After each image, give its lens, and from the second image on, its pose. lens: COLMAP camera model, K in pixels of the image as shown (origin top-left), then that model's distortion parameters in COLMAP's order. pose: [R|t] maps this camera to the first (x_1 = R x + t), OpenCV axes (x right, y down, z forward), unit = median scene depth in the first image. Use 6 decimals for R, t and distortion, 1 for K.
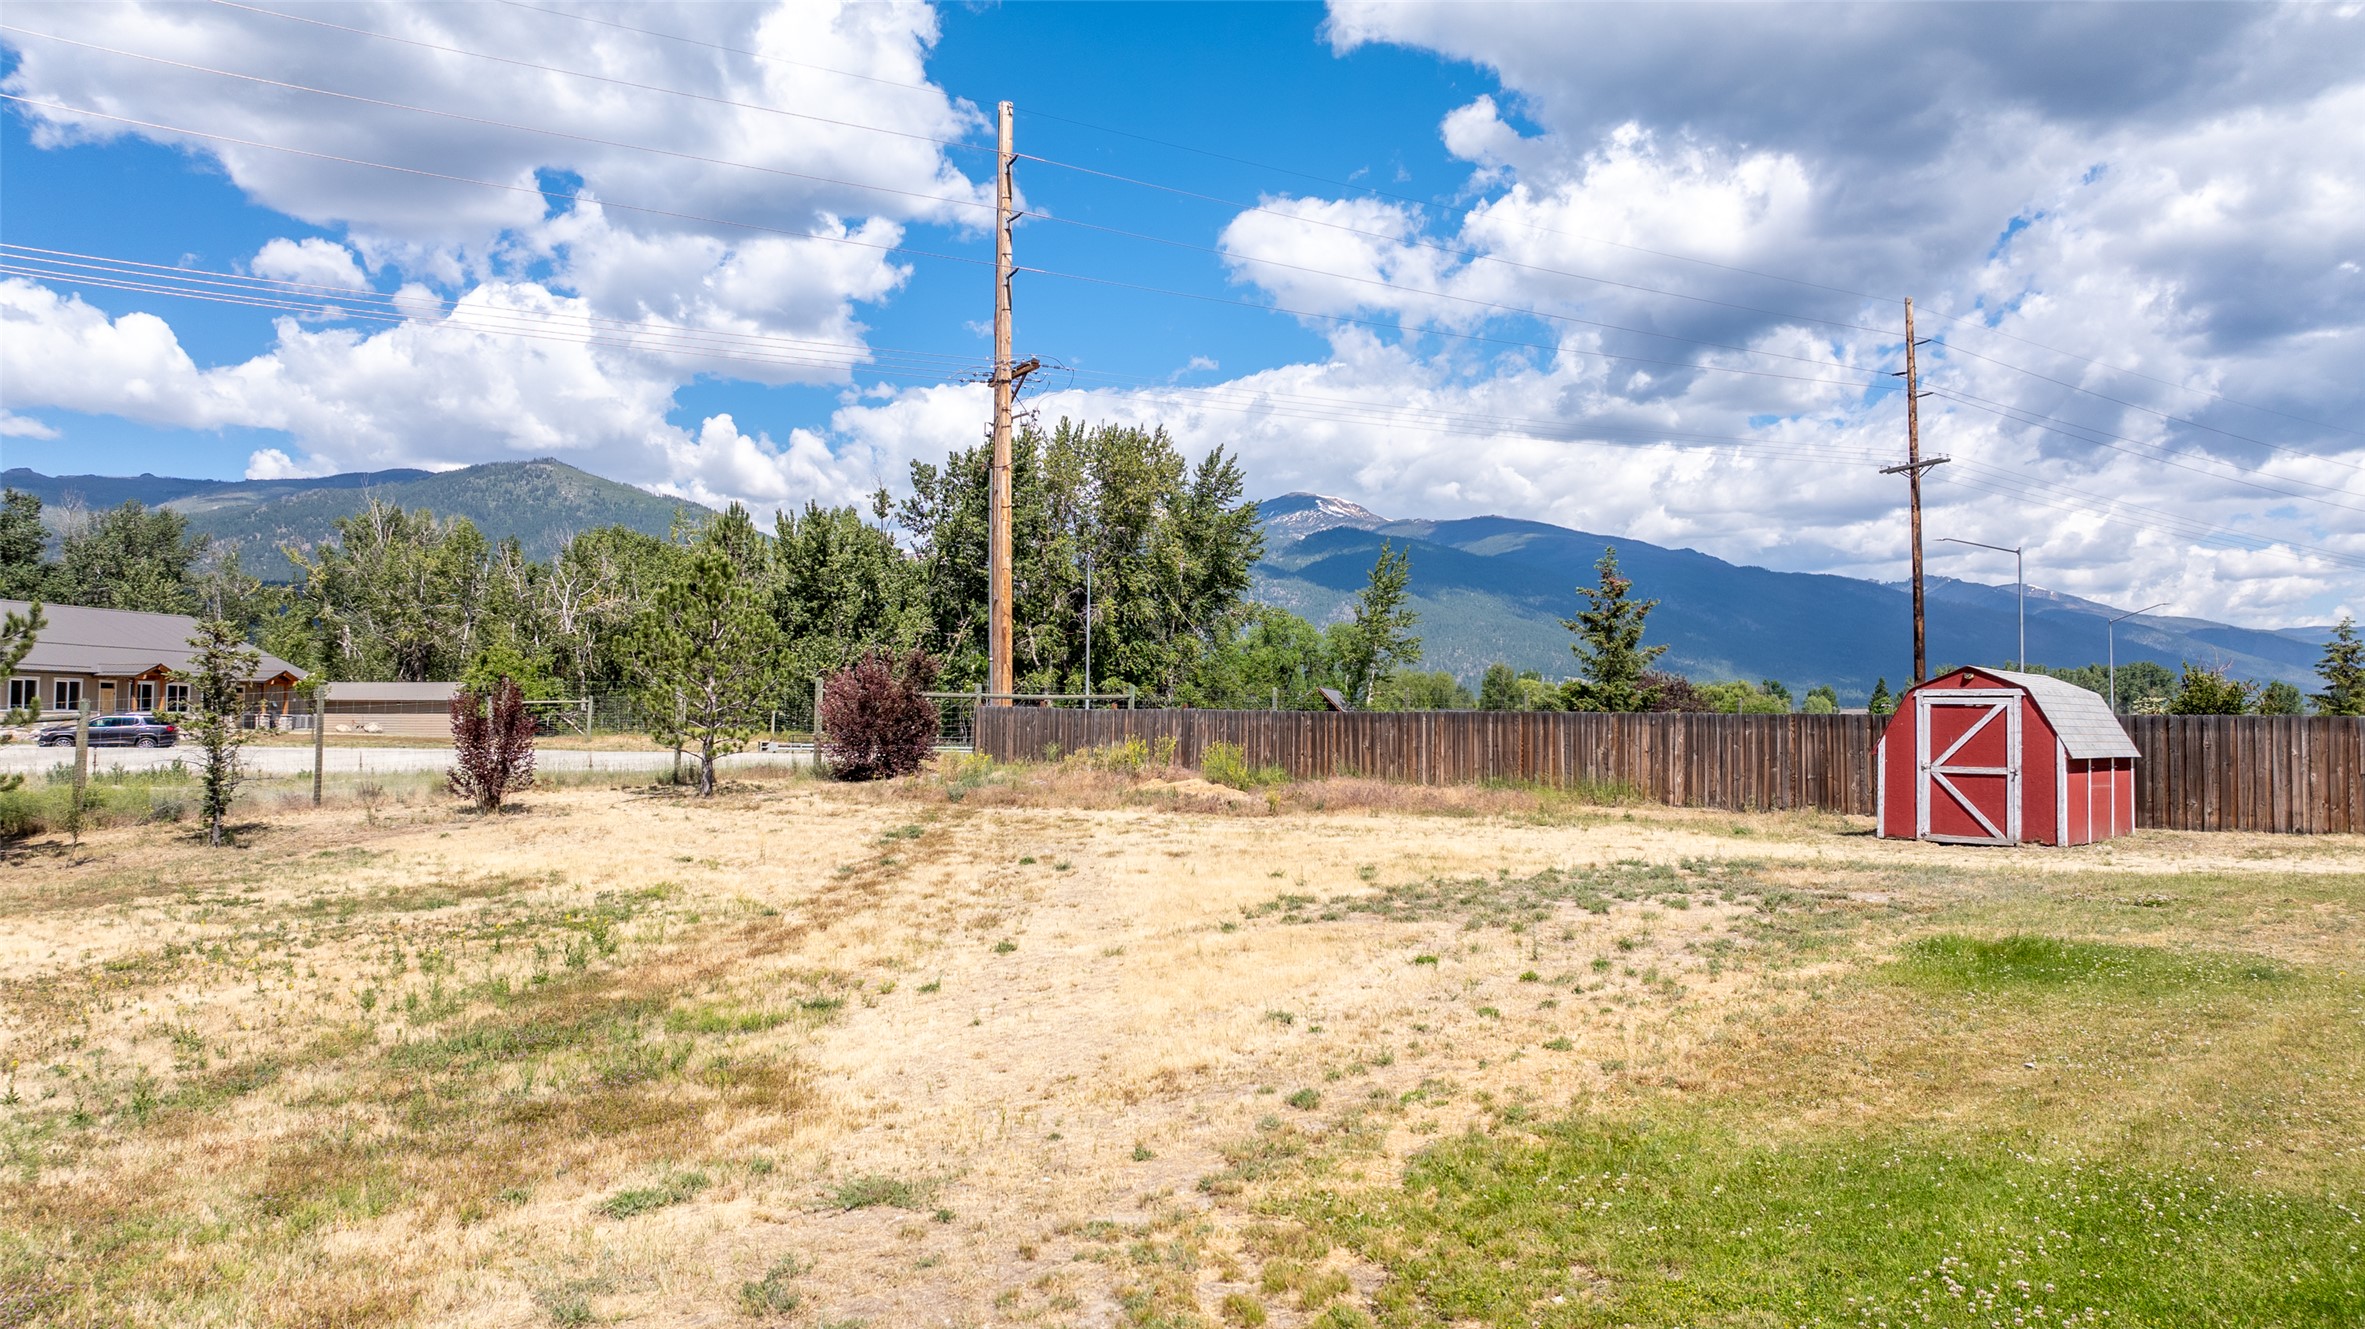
lens RADIAL K [[1665.7, 0, 1182.5], [0, 1665.7, 664.5], [0, 0, 1]] dist [-0.020276, 0.008007]
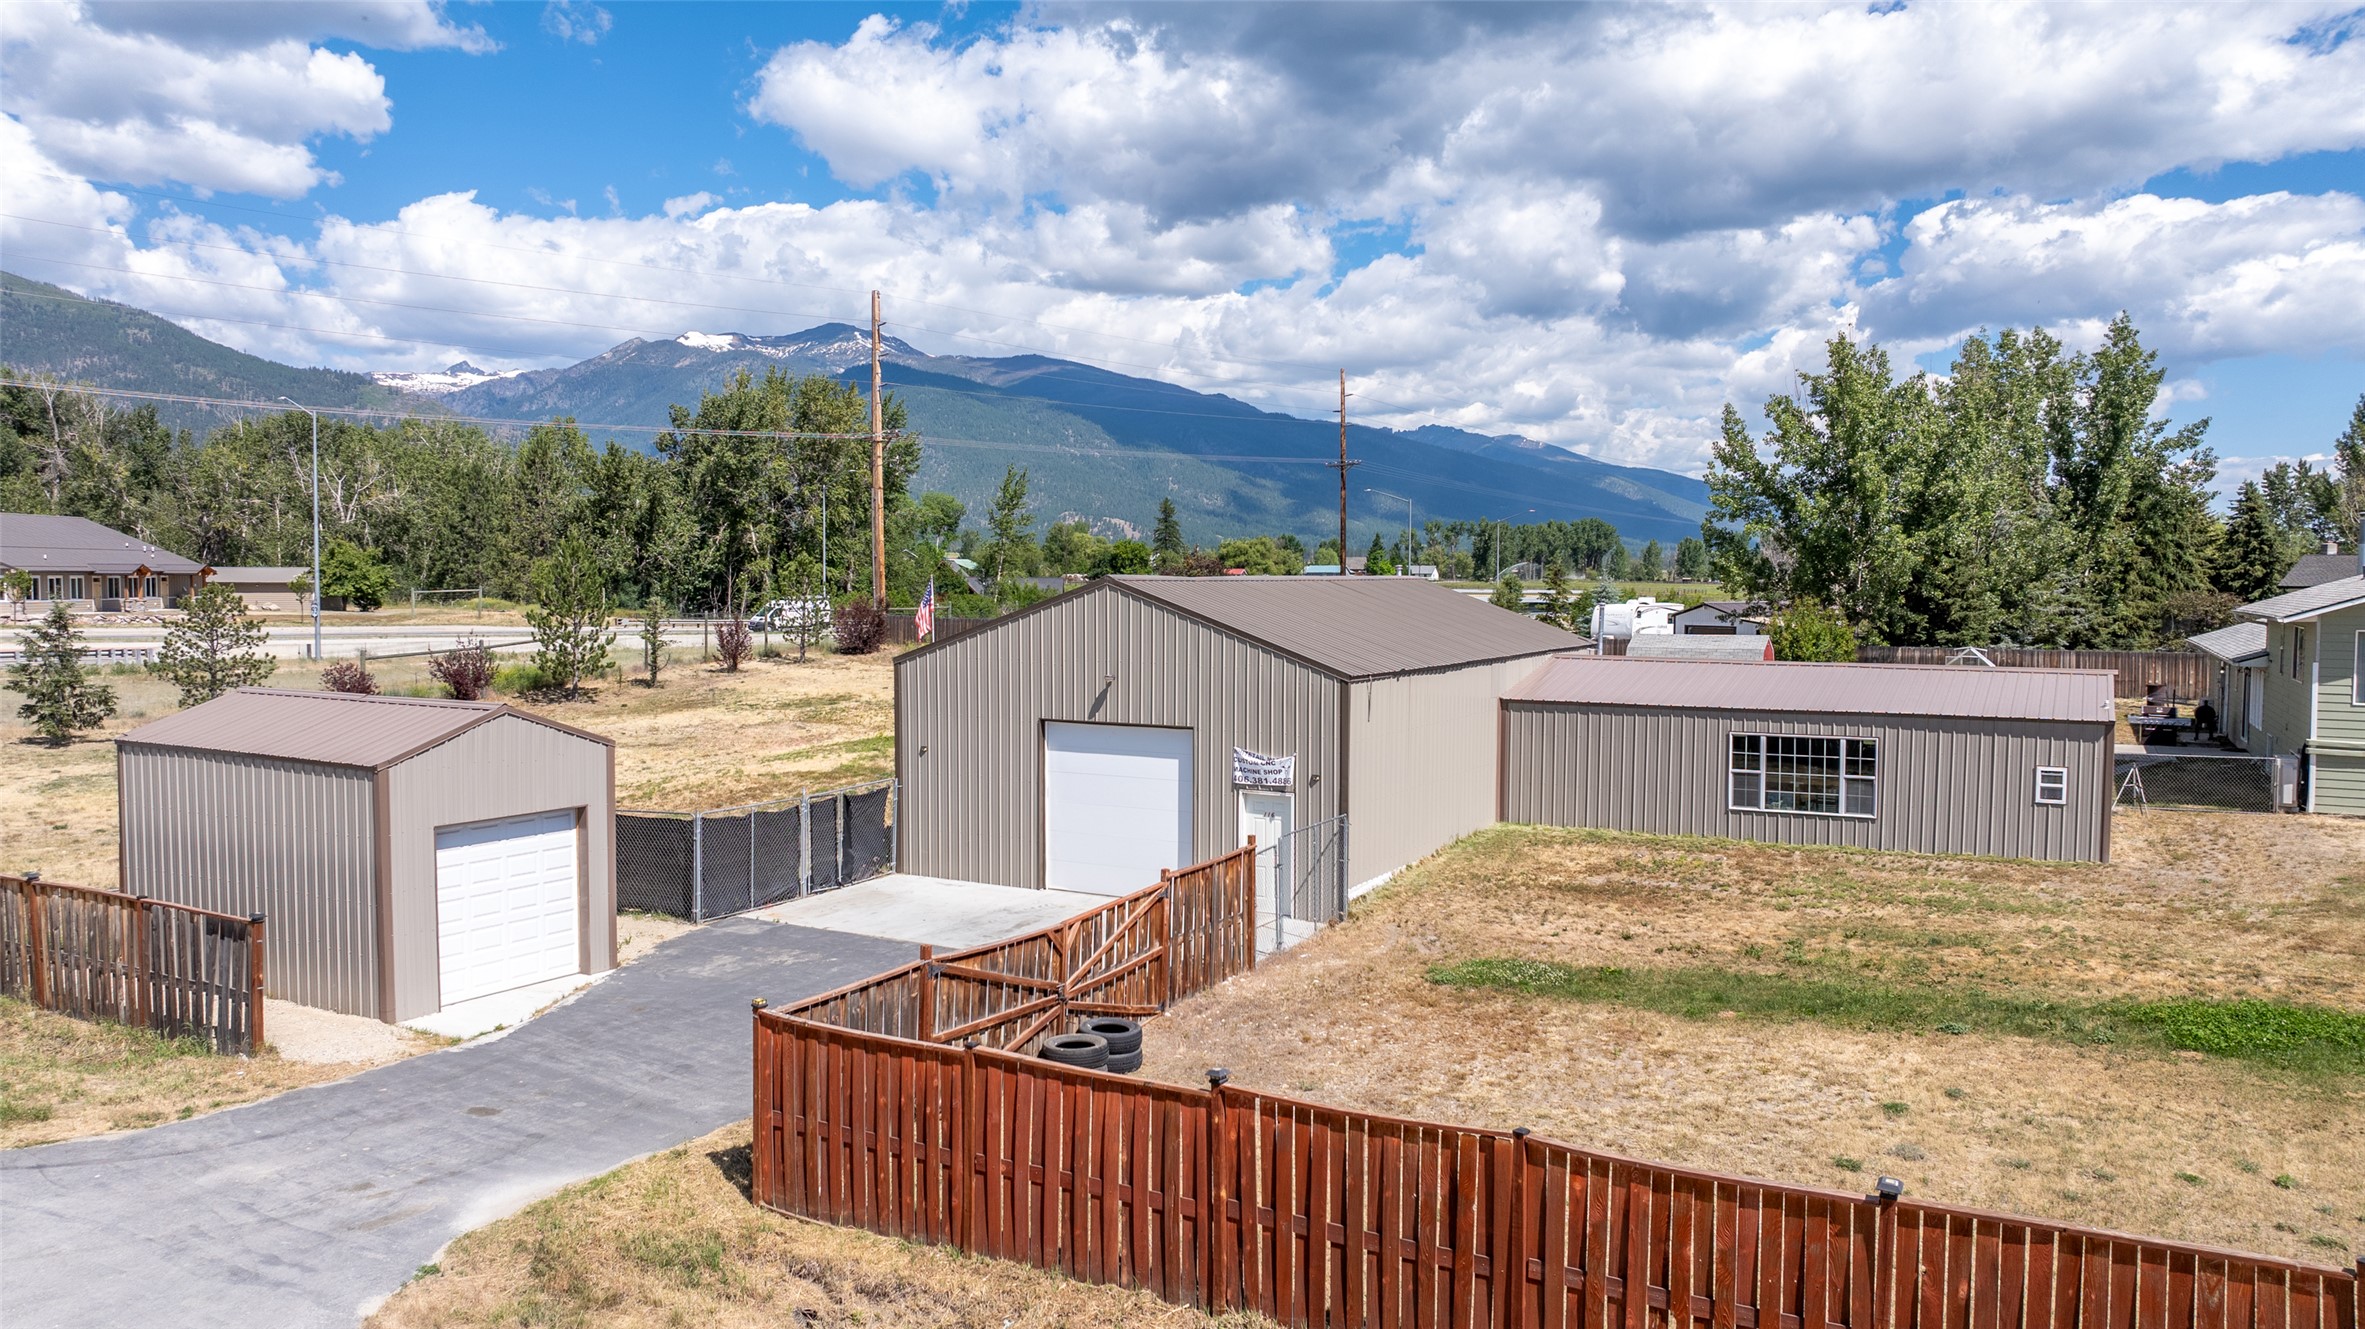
lens RADIAL K [[1665.7, 0, 1182.5], [0, 1665.7, 664.5], [0, 0, 1]] dist [-0.020276, 0.008007]
pose [[0.963272, -0.012784, 0.268222, -0.120294], [-0.012901, 0.995509, 0.093779, -0.041762], [-0.268216, -0.093796, 0.958782, -0.395687]]
